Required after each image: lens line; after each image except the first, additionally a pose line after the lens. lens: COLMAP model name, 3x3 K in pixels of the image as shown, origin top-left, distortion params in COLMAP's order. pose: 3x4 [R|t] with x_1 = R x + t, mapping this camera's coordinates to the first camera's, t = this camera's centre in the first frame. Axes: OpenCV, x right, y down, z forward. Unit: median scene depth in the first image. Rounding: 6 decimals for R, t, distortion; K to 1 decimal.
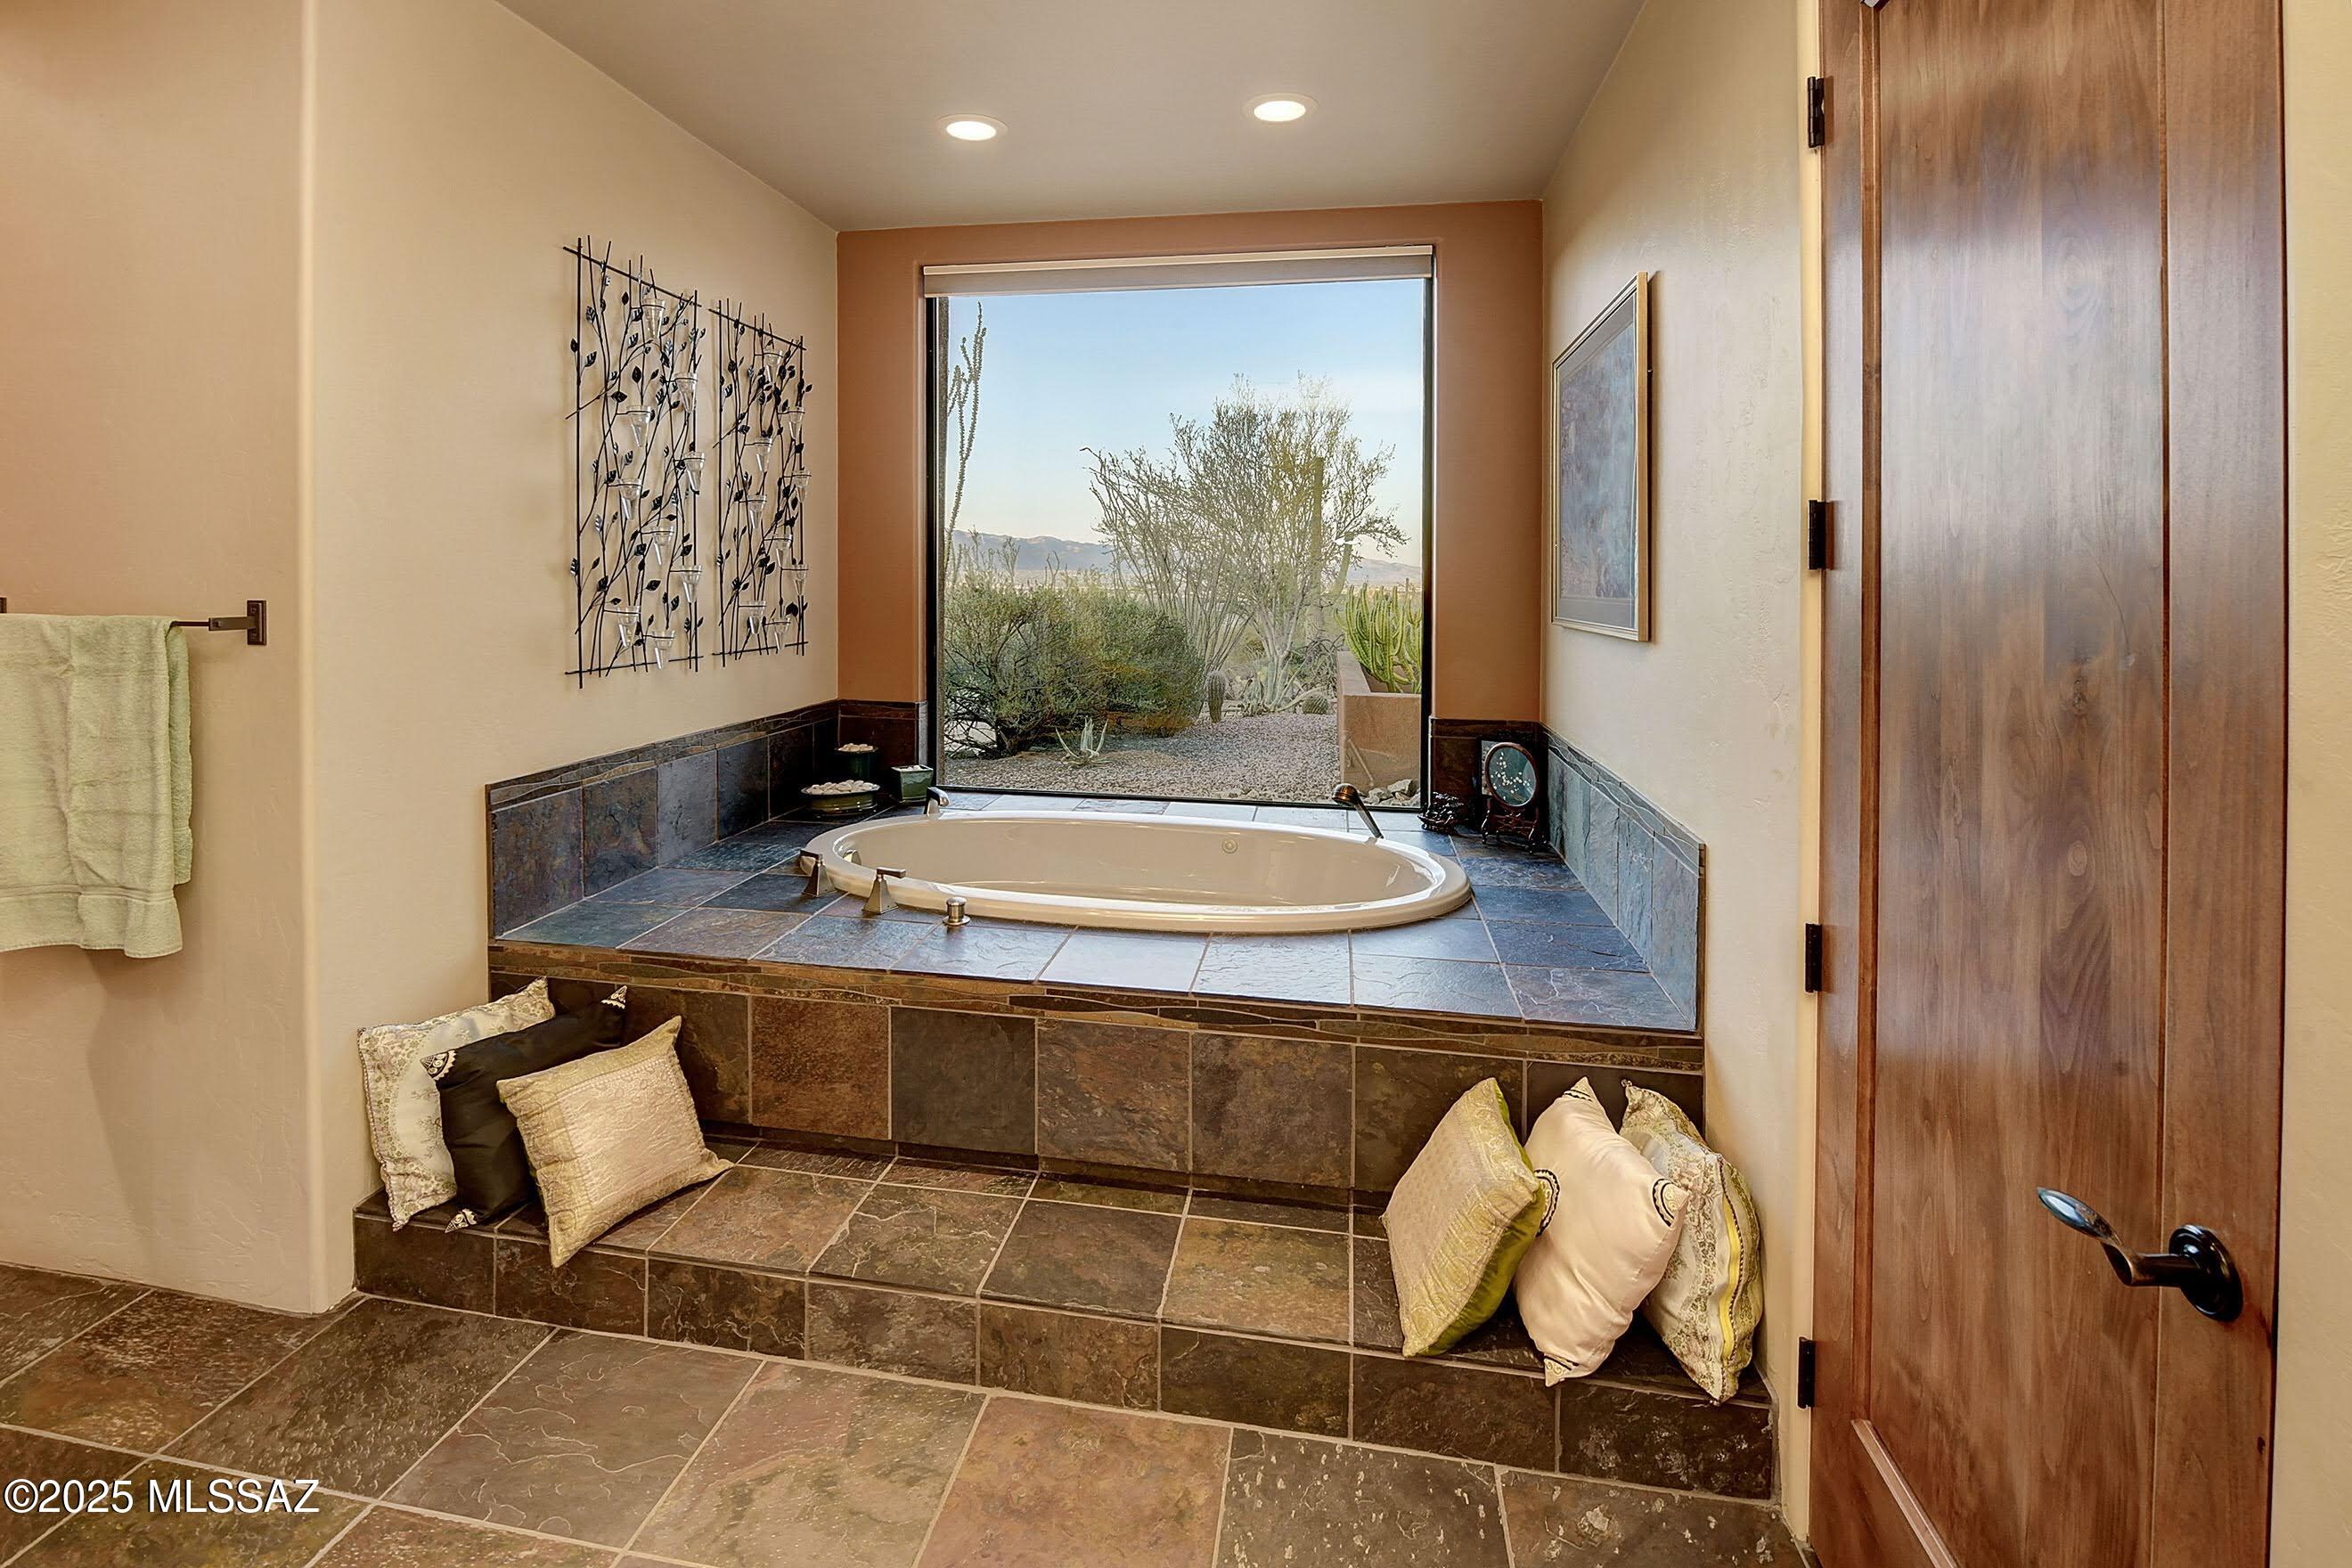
lens RADIAL K [[1057.0, 0, 1135.5], [0, 1057.0, 594.2], [0, 0, 1]] dist [-0.015263, -0.001467]
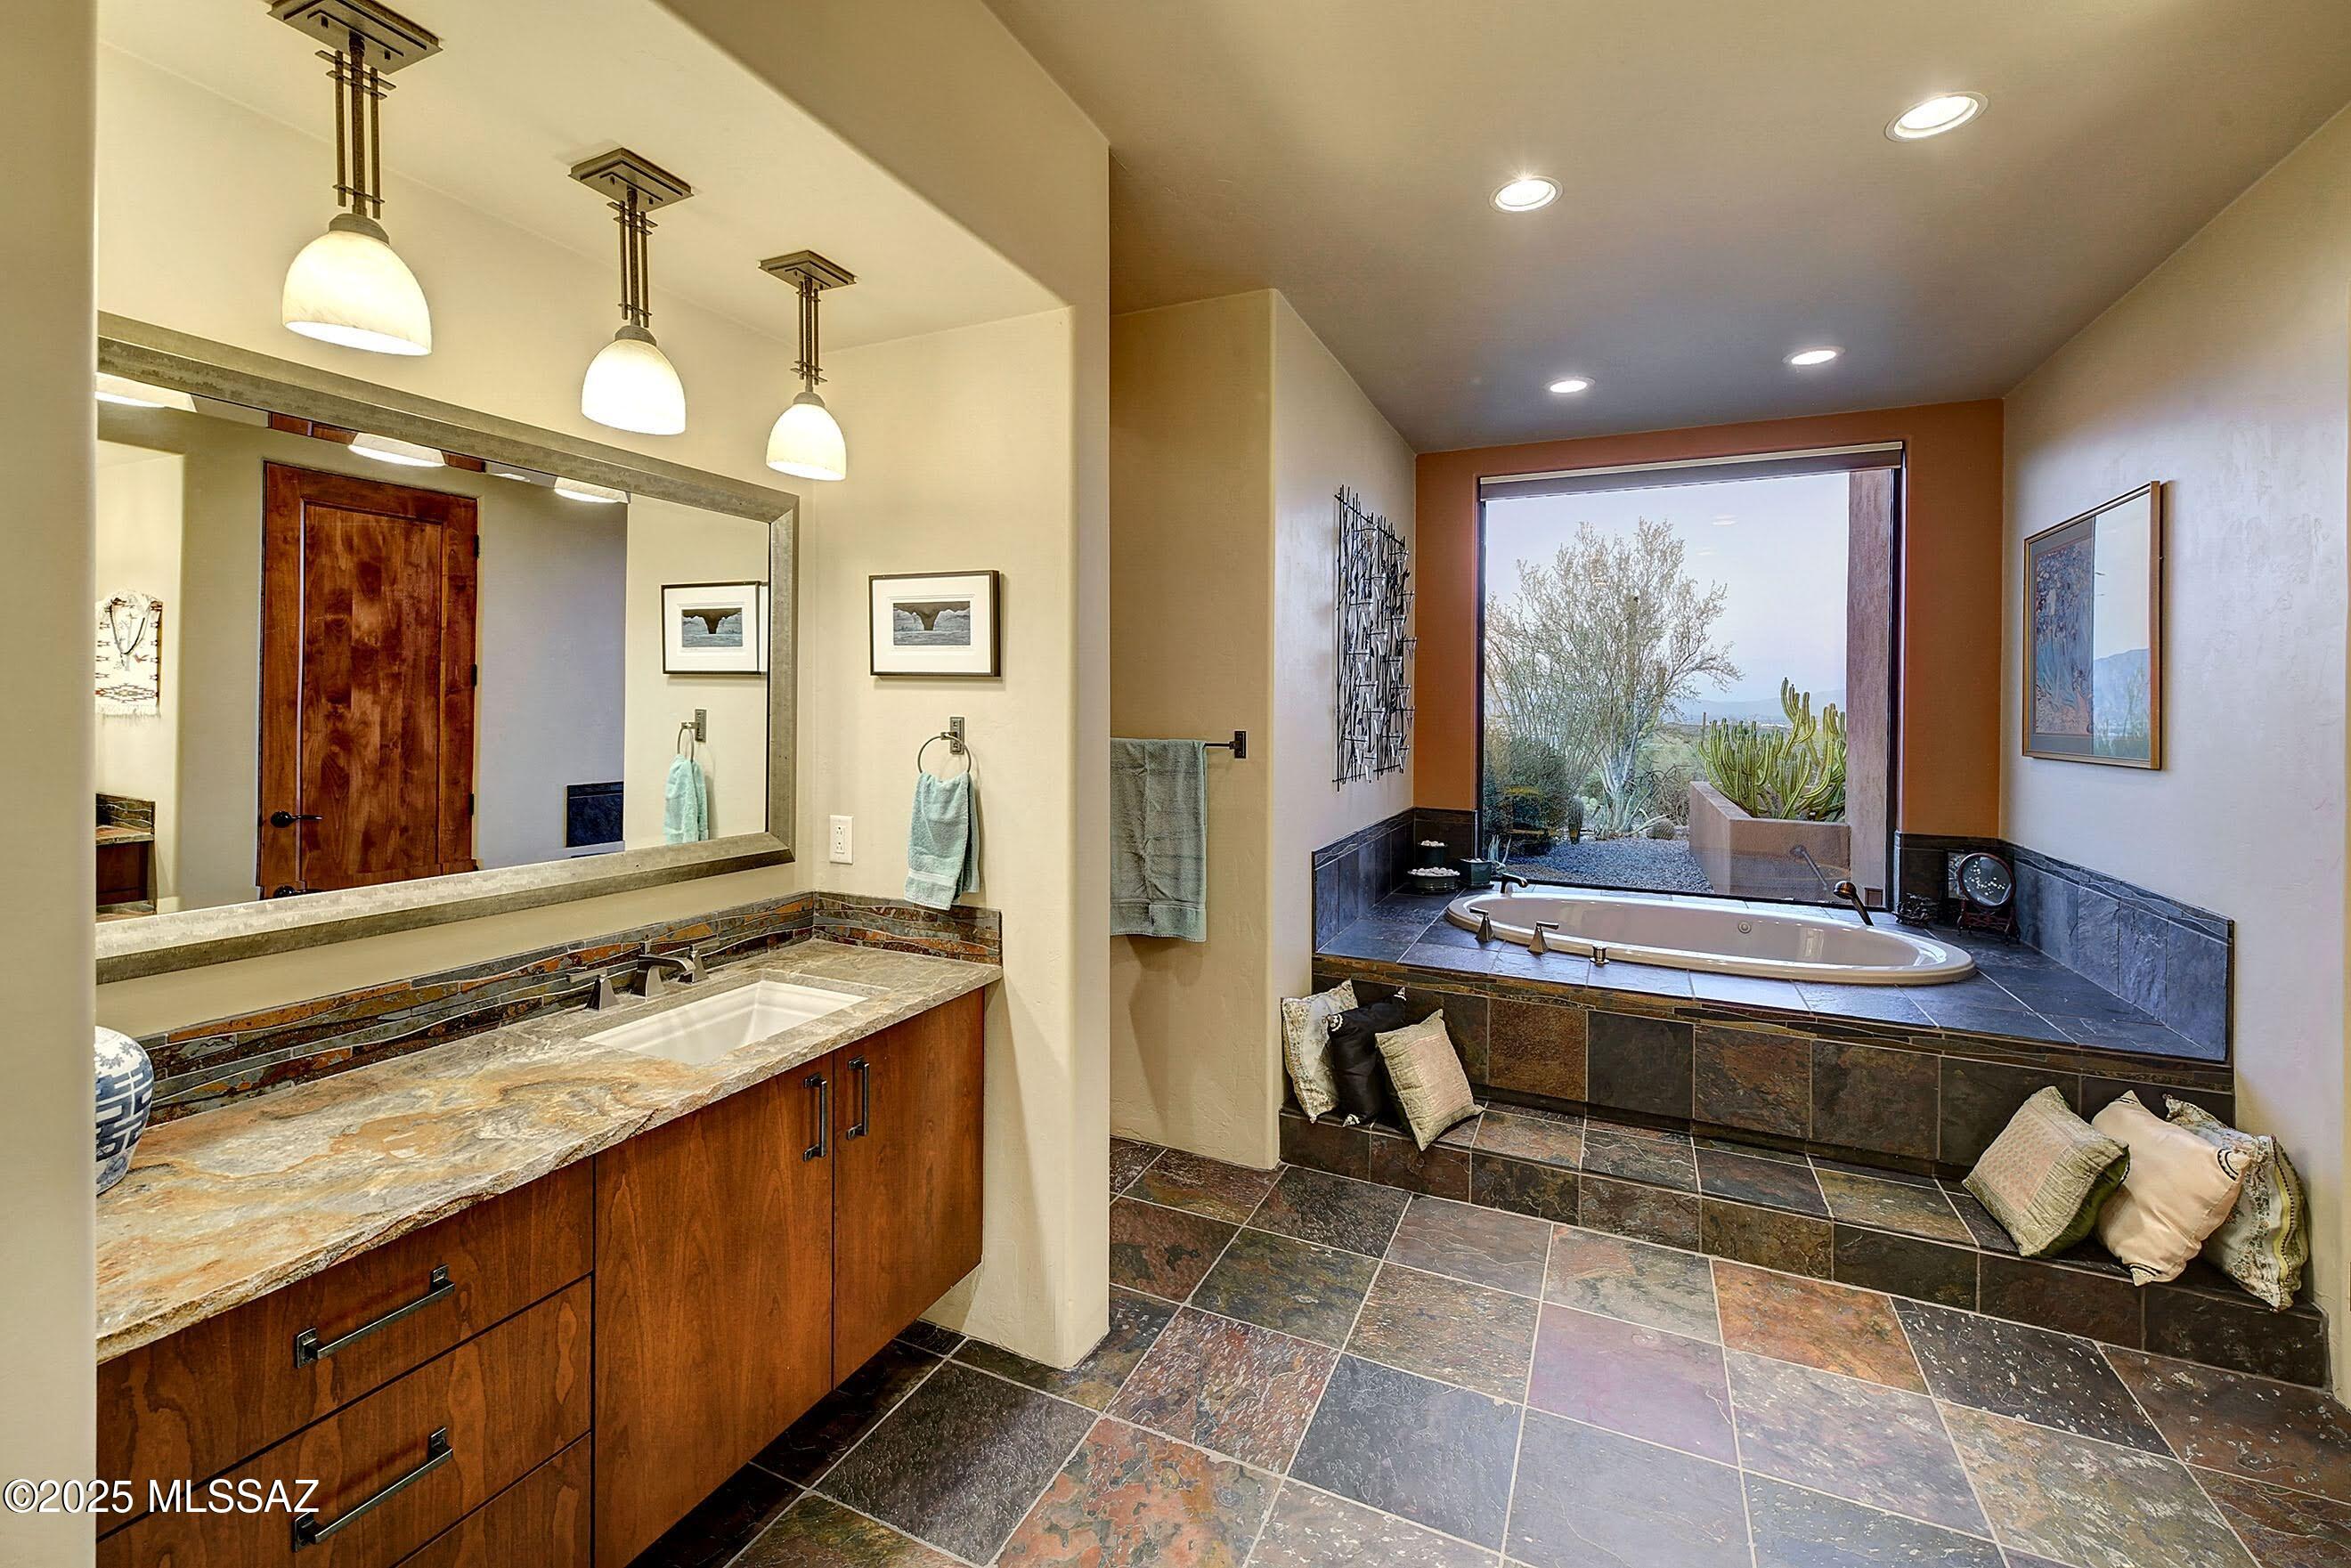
lens RADIAL K [[989.9, 0, 1233.4], [0, 989.9, 715.8], [0, 0, 1]] dist [-0.012194, 0.001169]
pose [[0.982334, 0.002991, -0.187111, -0.525777], [-0.004829, 0.999944, -0.009370, -0.003341], [0.187072, 0.010108, 0.982294, -0.508184]]
